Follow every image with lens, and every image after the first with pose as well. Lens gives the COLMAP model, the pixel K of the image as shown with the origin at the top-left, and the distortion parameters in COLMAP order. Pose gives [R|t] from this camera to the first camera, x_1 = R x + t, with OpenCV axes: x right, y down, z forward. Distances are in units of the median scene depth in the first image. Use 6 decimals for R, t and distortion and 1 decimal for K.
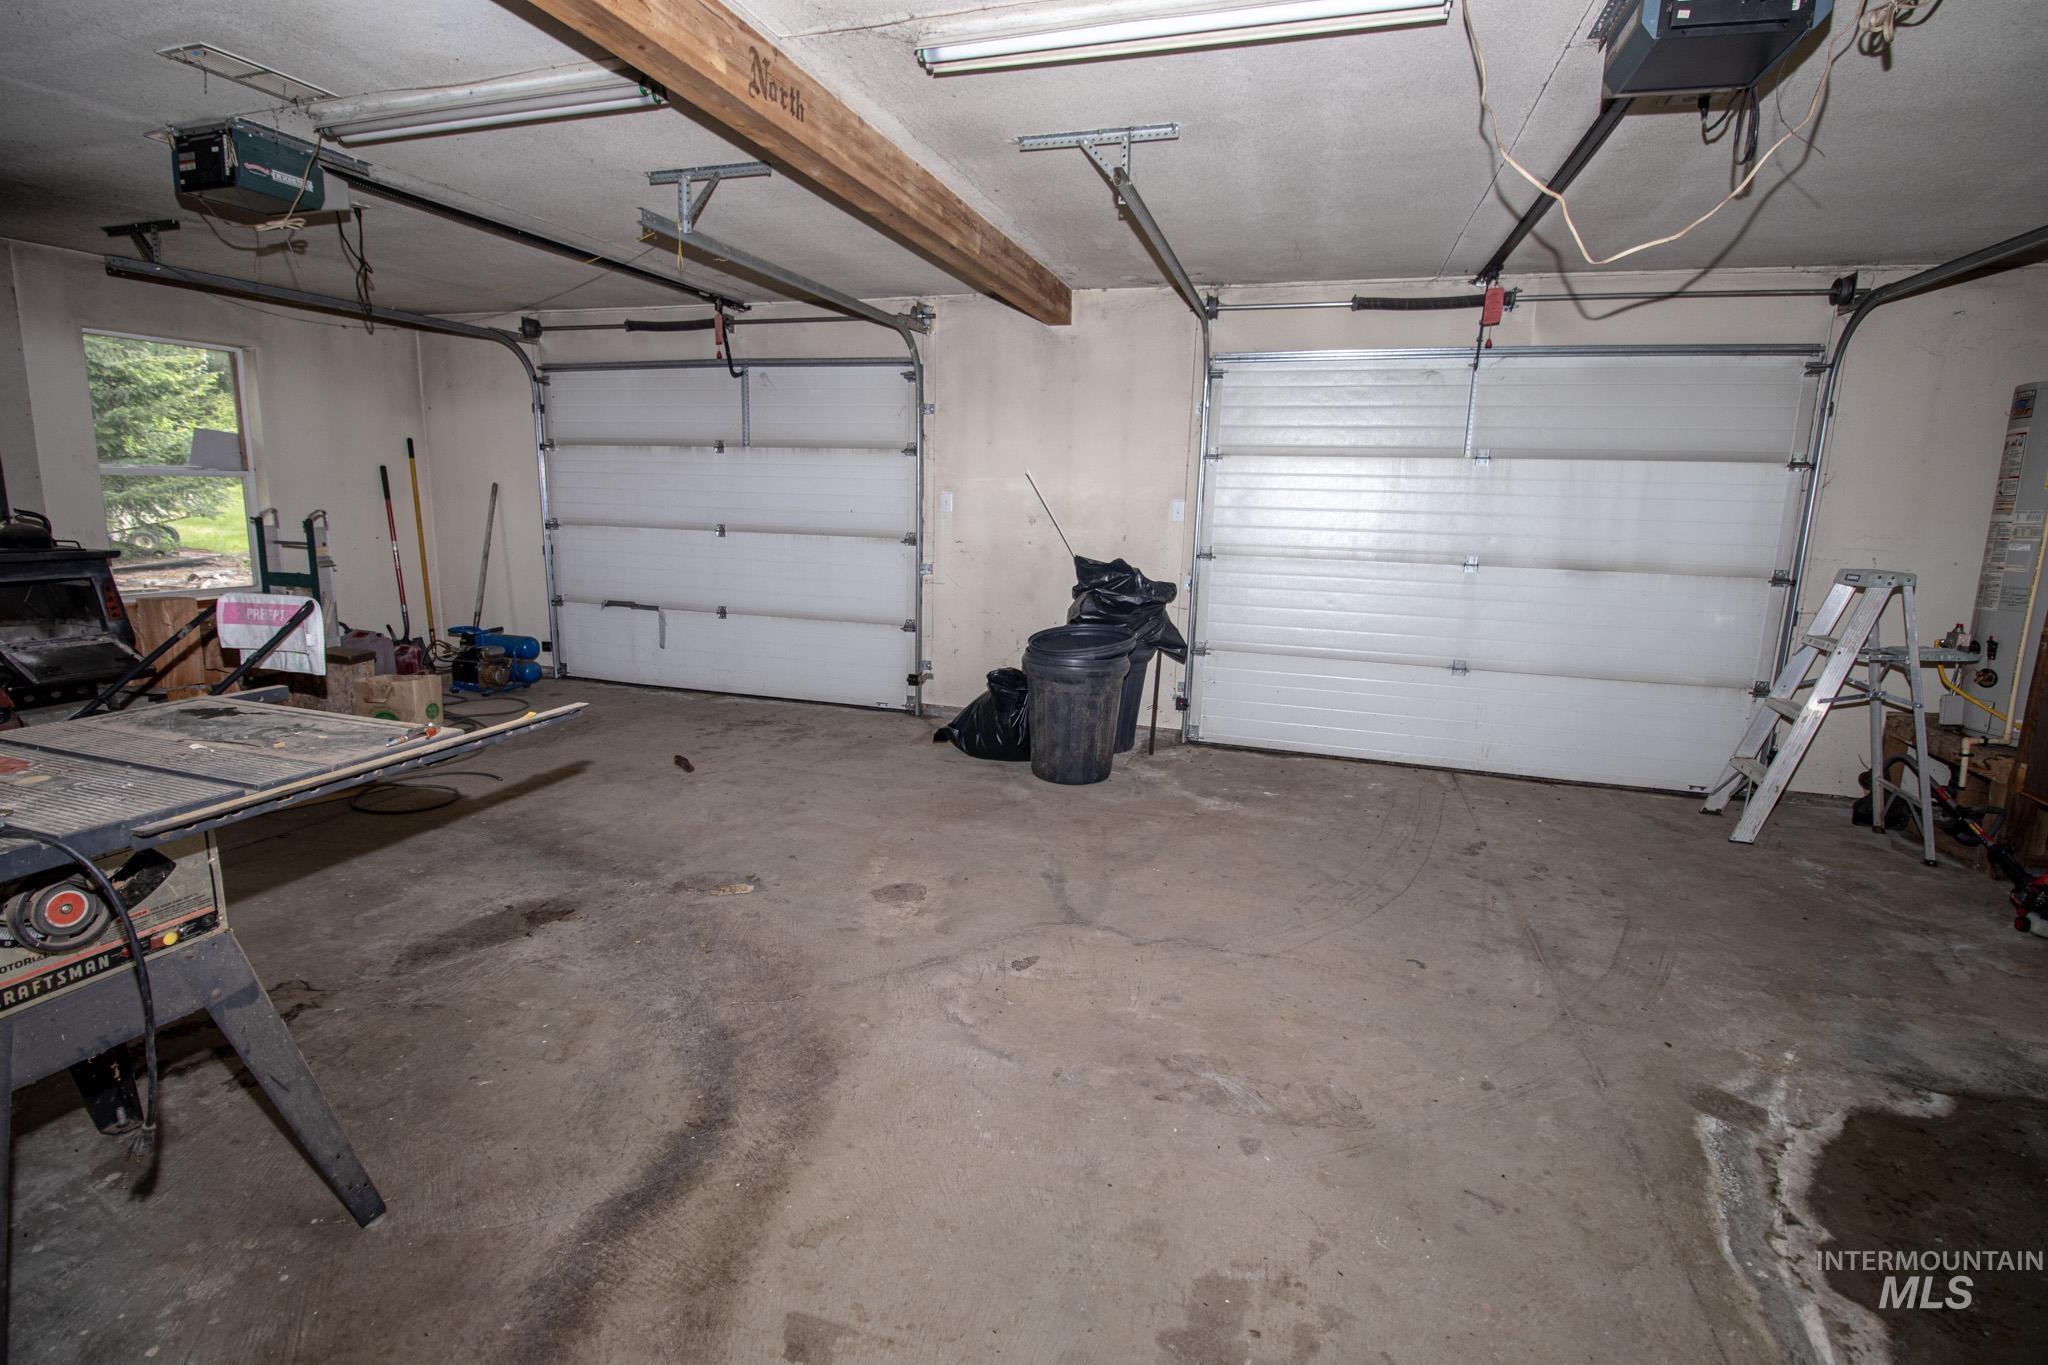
lens RADIAL K [[948.0, 0, 1022.1], [0, 948.0, 673.7], [0, 0, 1]] dist [-0.000995, -0.012337]
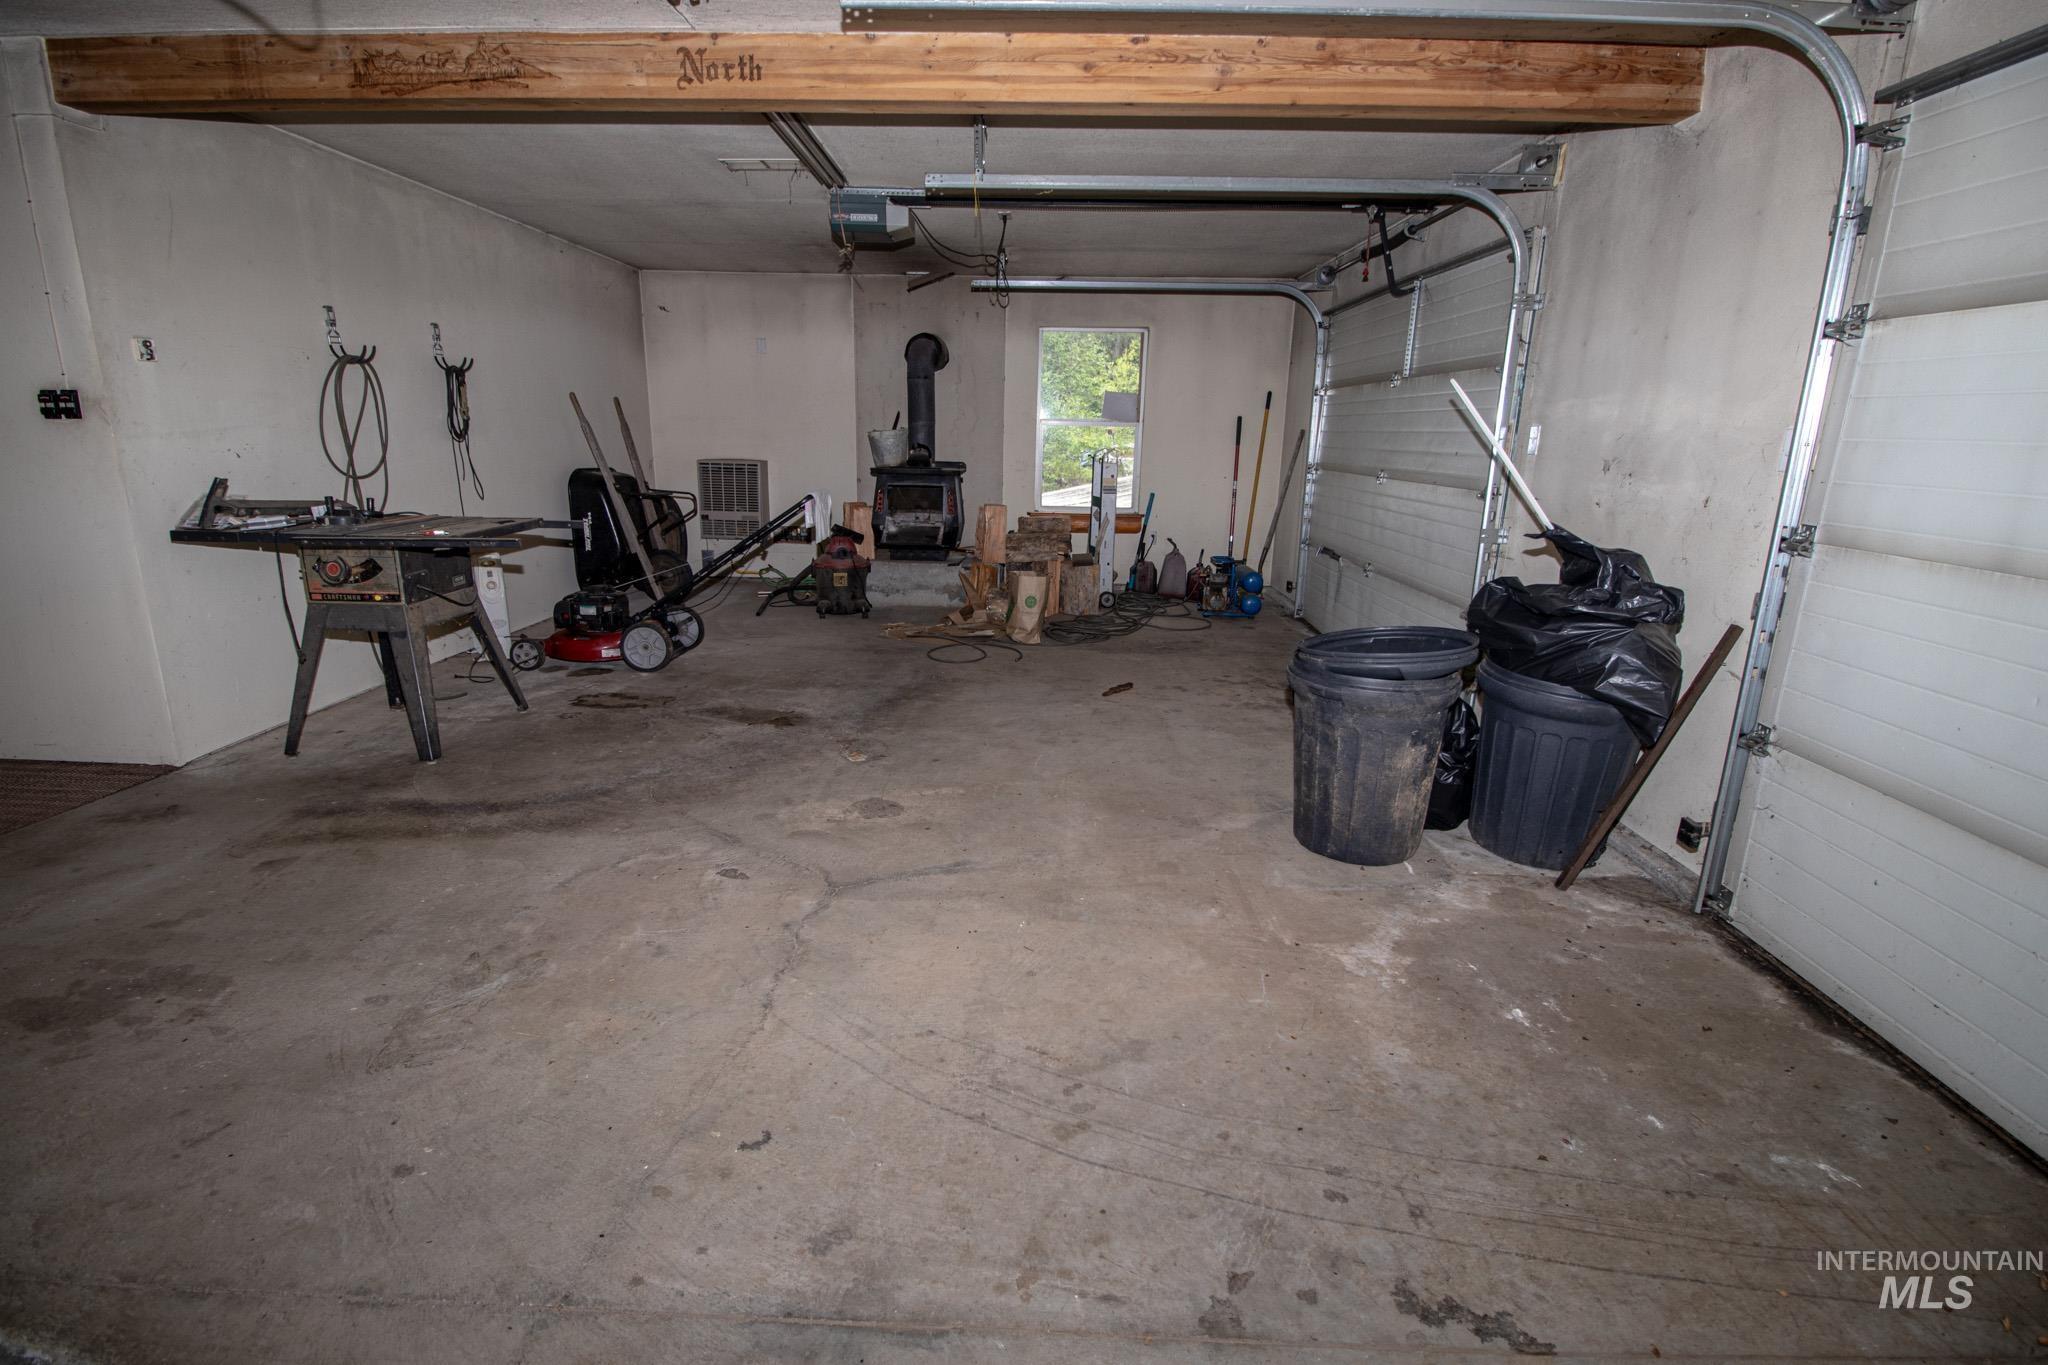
lens RADIAL K [[948.0, 0, 1018.6], [0, 948.0, 683.4], [0, 0, 1]] dist [-0.000995, -0.012337]
pose [[0.286415, 0.226405, -0.930971, 0.889531], [-0.186888, 0.966216, 0.177480, -0.117588], [0.939702, 0.123154, 0.319052, 0.840441]]
